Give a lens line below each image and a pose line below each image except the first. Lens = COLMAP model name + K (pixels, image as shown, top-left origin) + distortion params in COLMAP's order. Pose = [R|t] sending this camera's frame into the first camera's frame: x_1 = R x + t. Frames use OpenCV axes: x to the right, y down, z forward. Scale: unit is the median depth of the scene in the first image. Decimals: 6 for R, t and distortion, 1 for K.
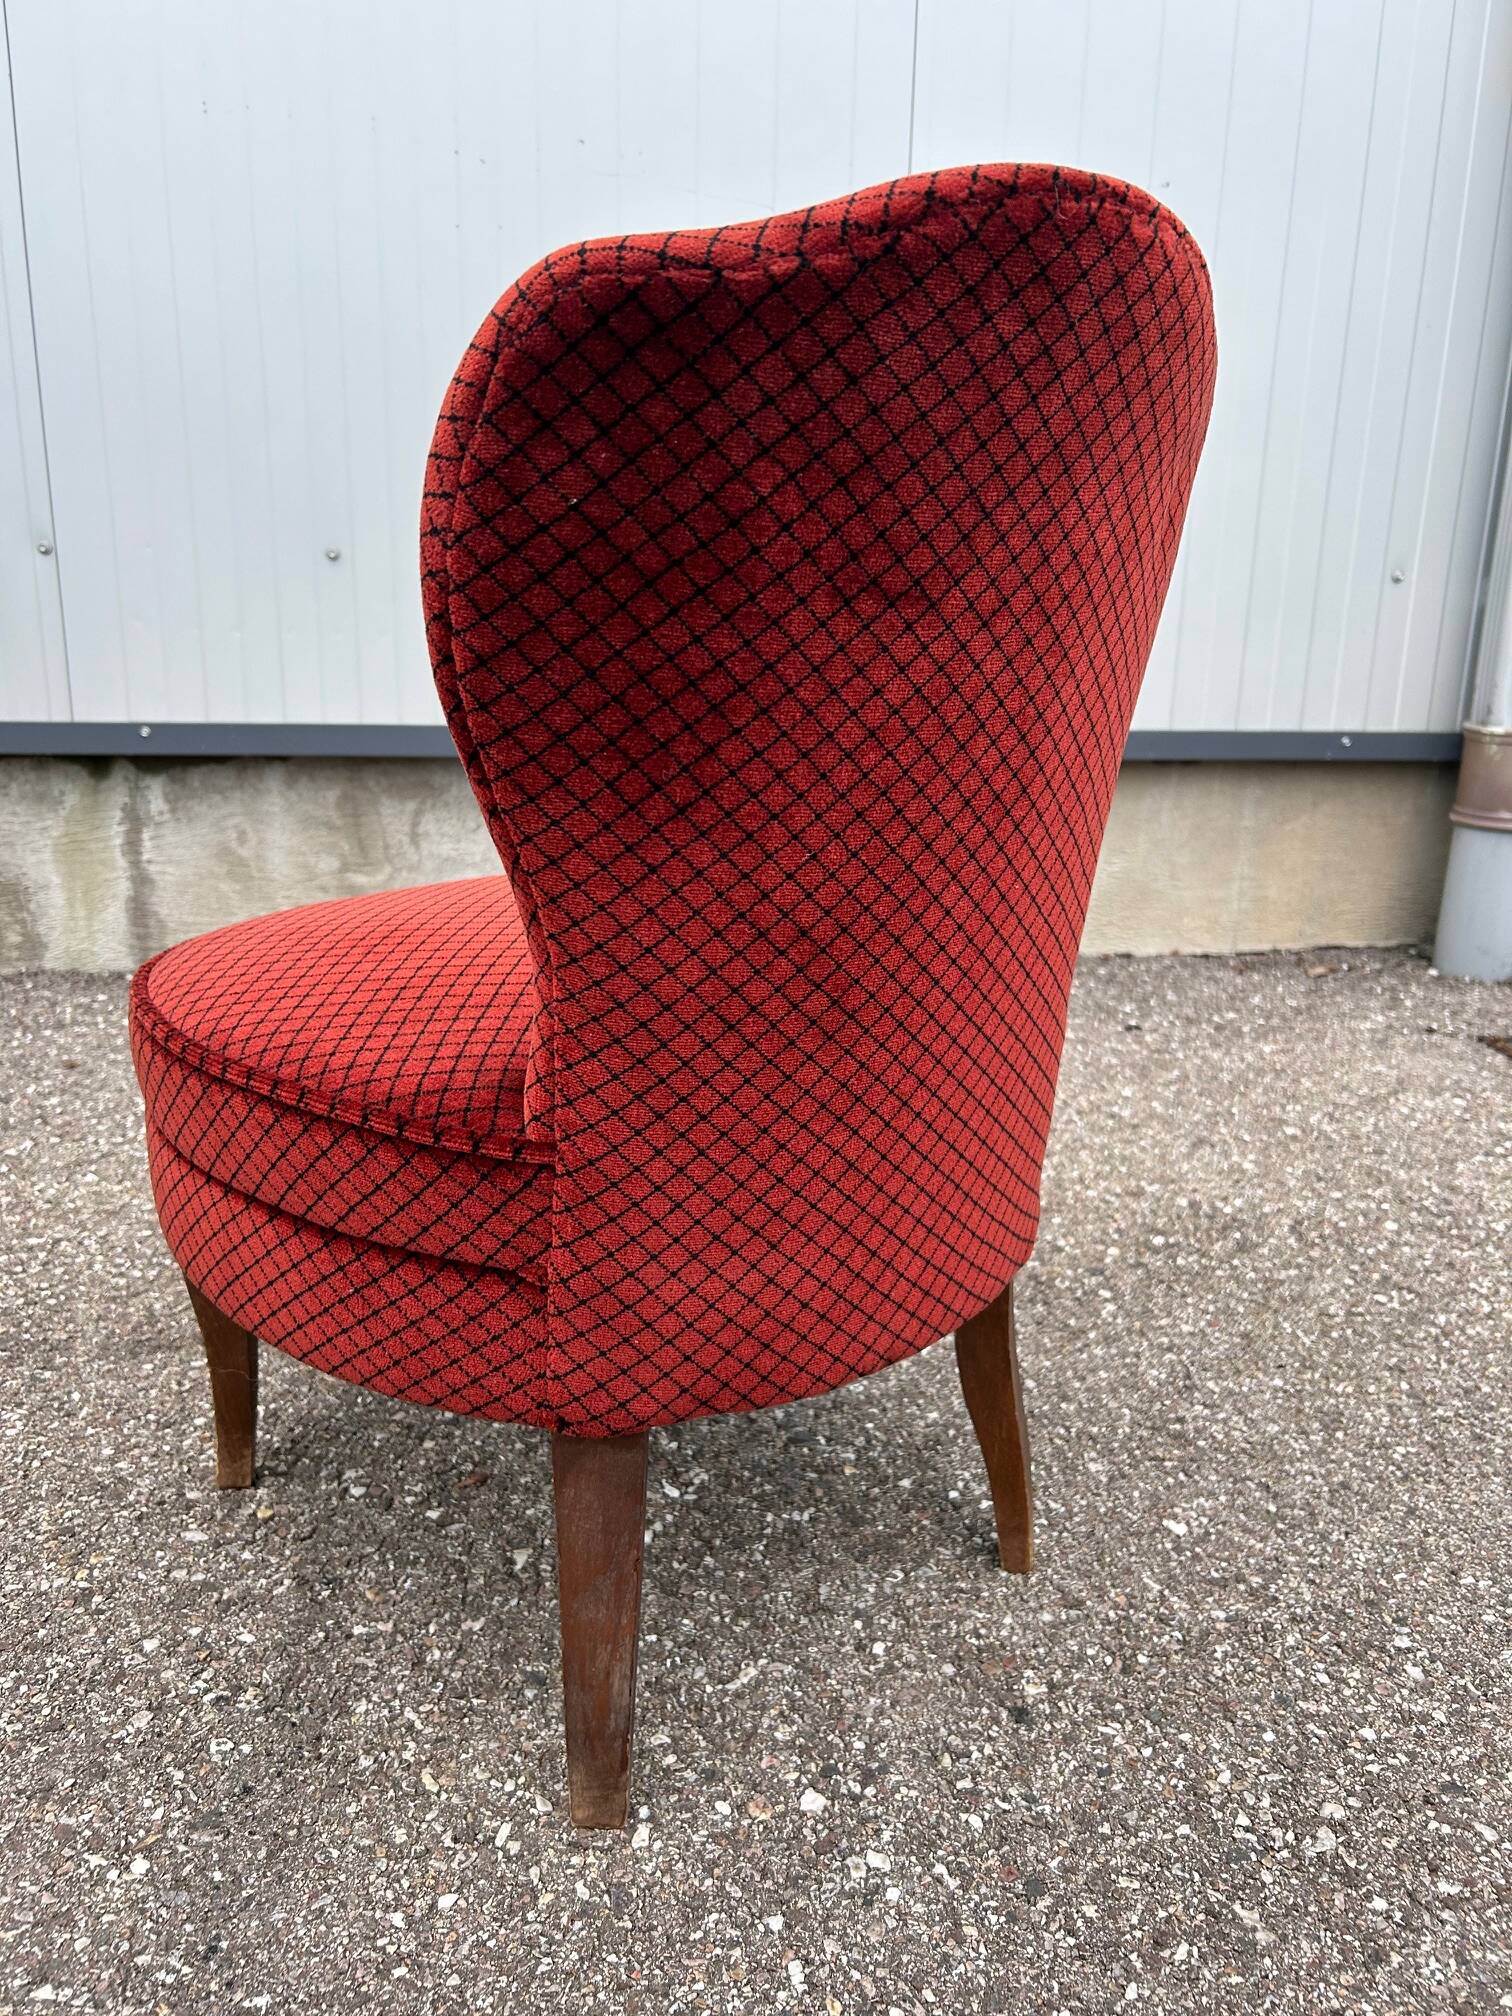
lens RADIAL K [[1507.4, 0, 773.7], [0, 1507.4, 1009.8], [0, 0, 1]] dist [0.032663, -0.035411]
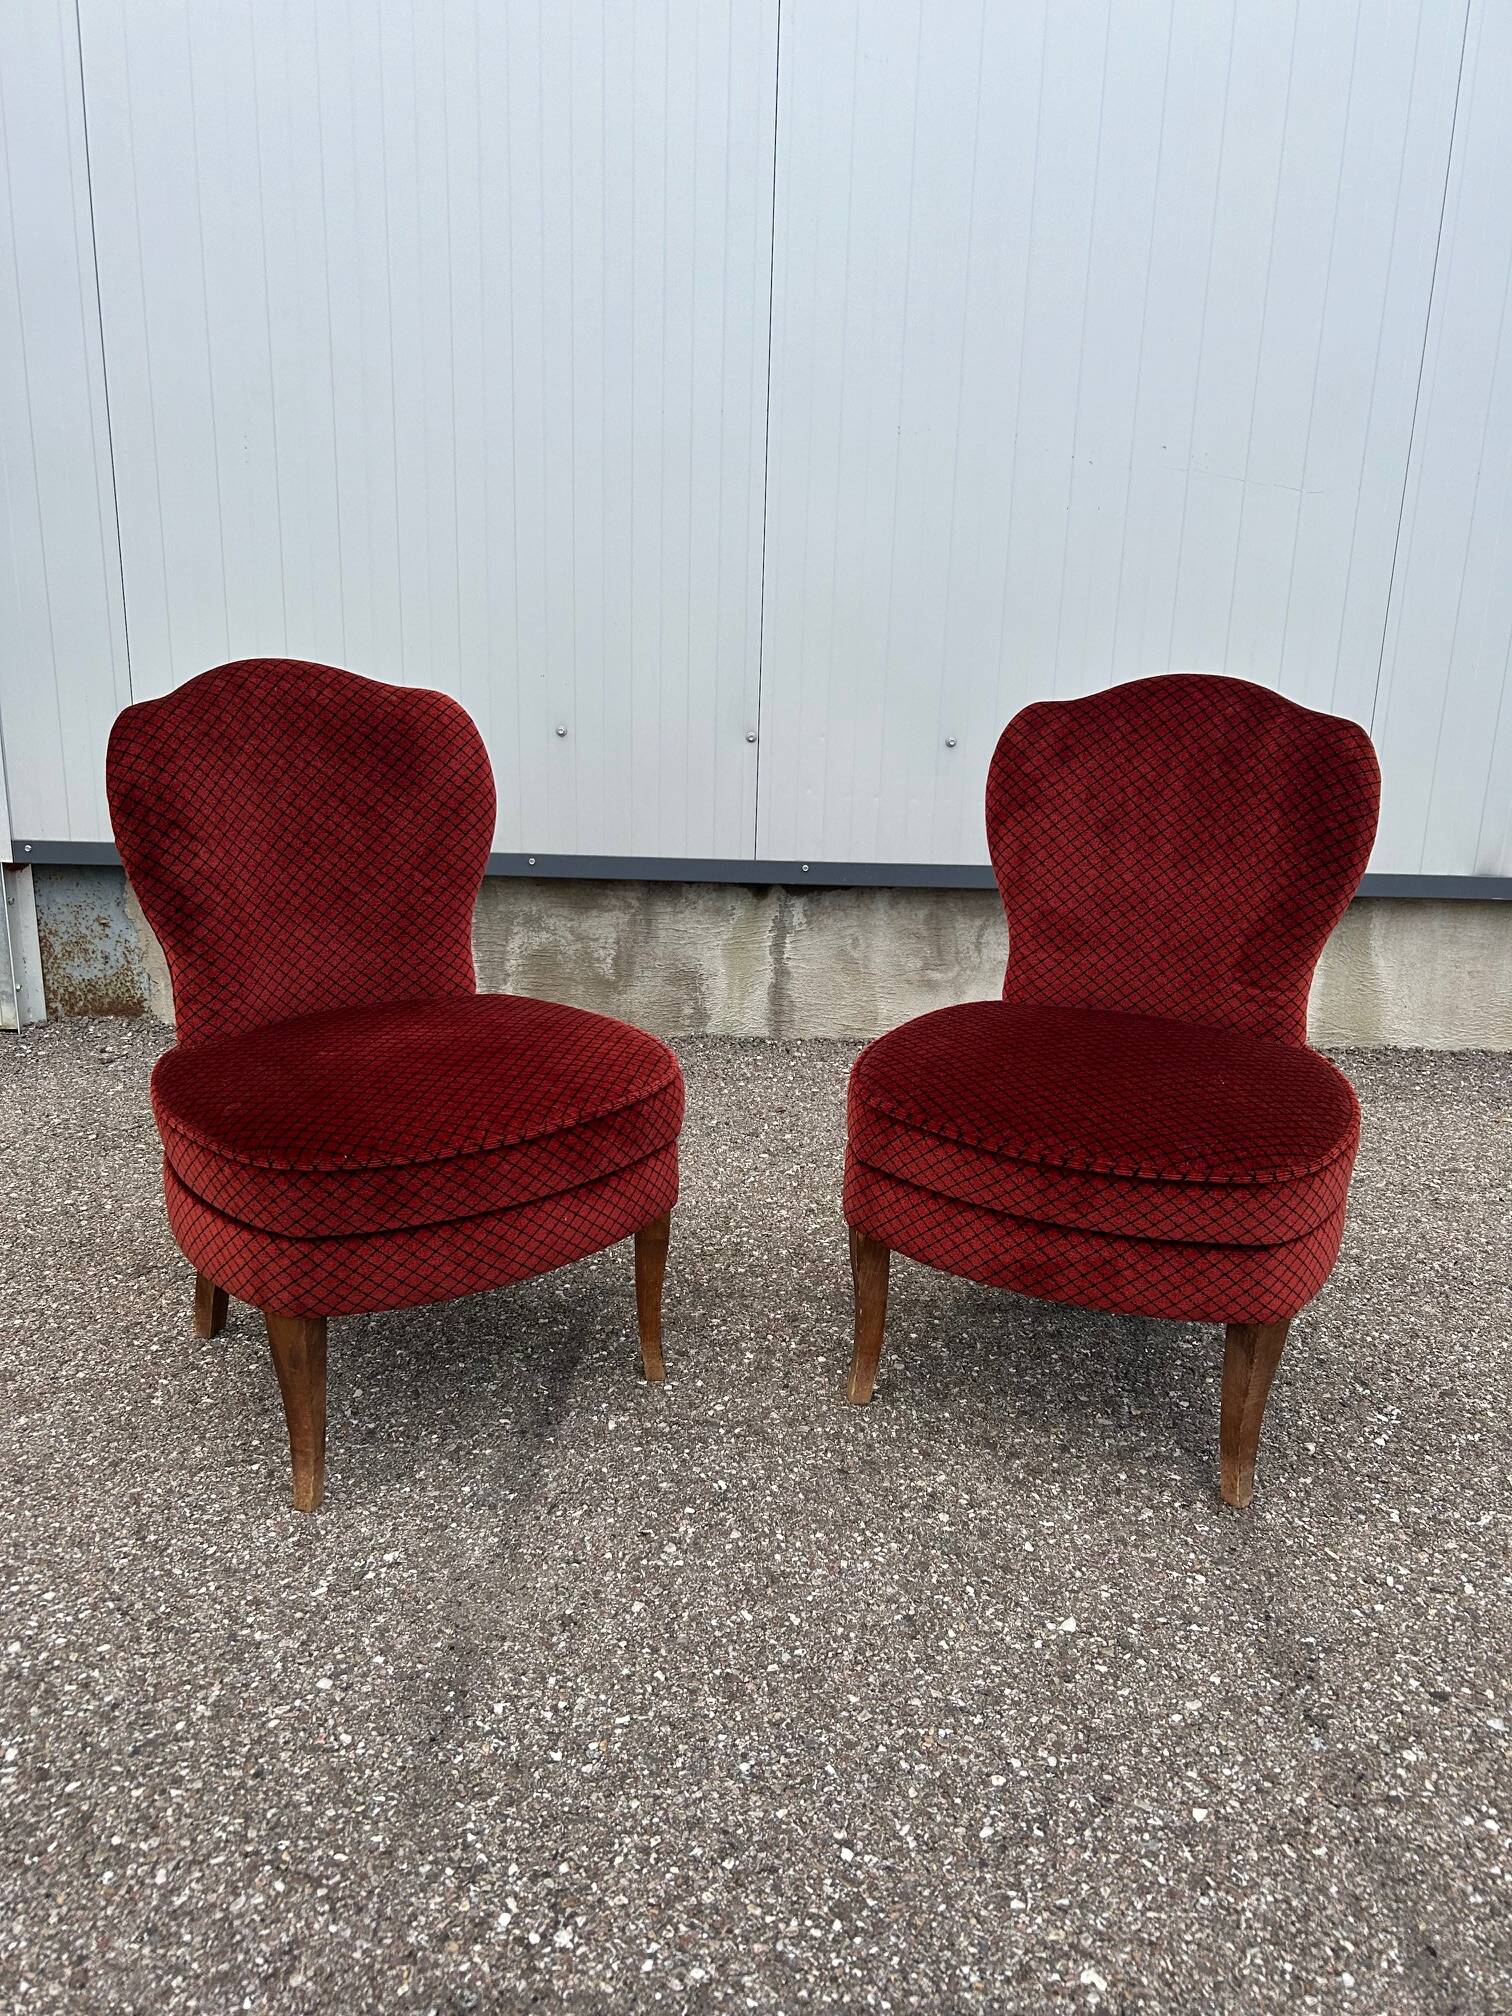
lens RADIAL K [[1507.4, 0, 742.7], [0, 1507.4, 1003.1], [0, 0, 1]] dist [0.032663, -0.035411]
pose [[0.992735, 0.037269, -0.114404, -0.599405], [-0.038736, 0.999193, -0.010625, -0.084202], [0.113916, 0.014979, 0.993377, -0.721393]]
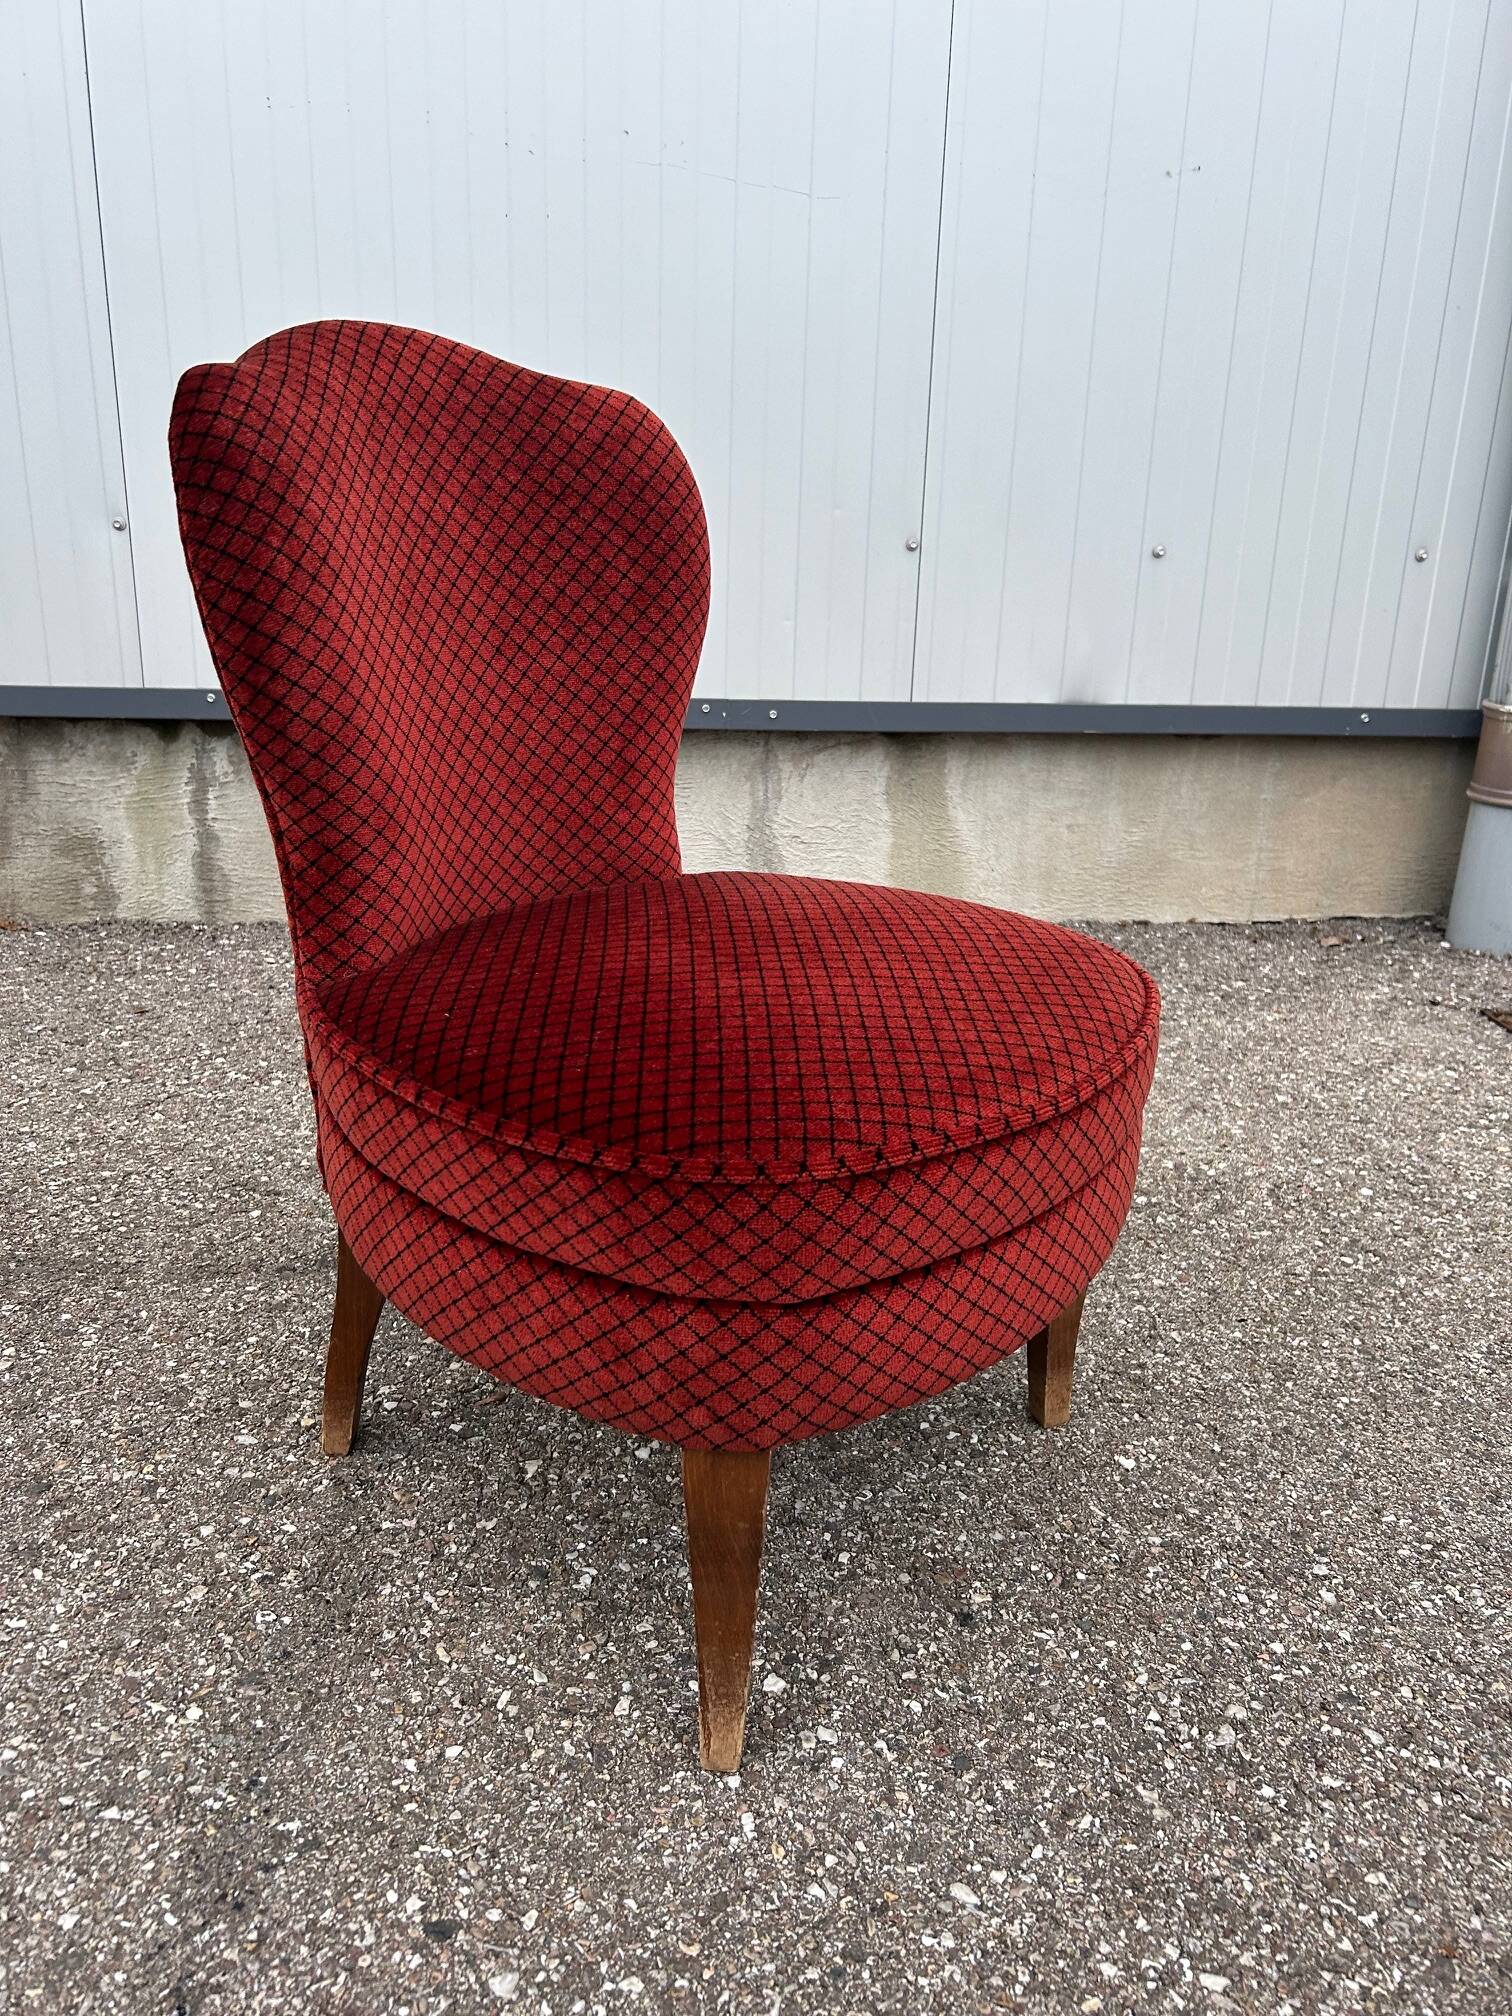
lens RADIAL K [[1507.4, 0, 759.3], [0, 1507.4, 1001.3], [0, 0, 1]] dist [0.032663, -0.035411]
pose [[0.998713, 0.020237, -0.046501, 0.045421], [-0.018804, 0.999341, 0.031048, -0.021087], [0.047099, -0.030133, 0.998436, -0.097894]]
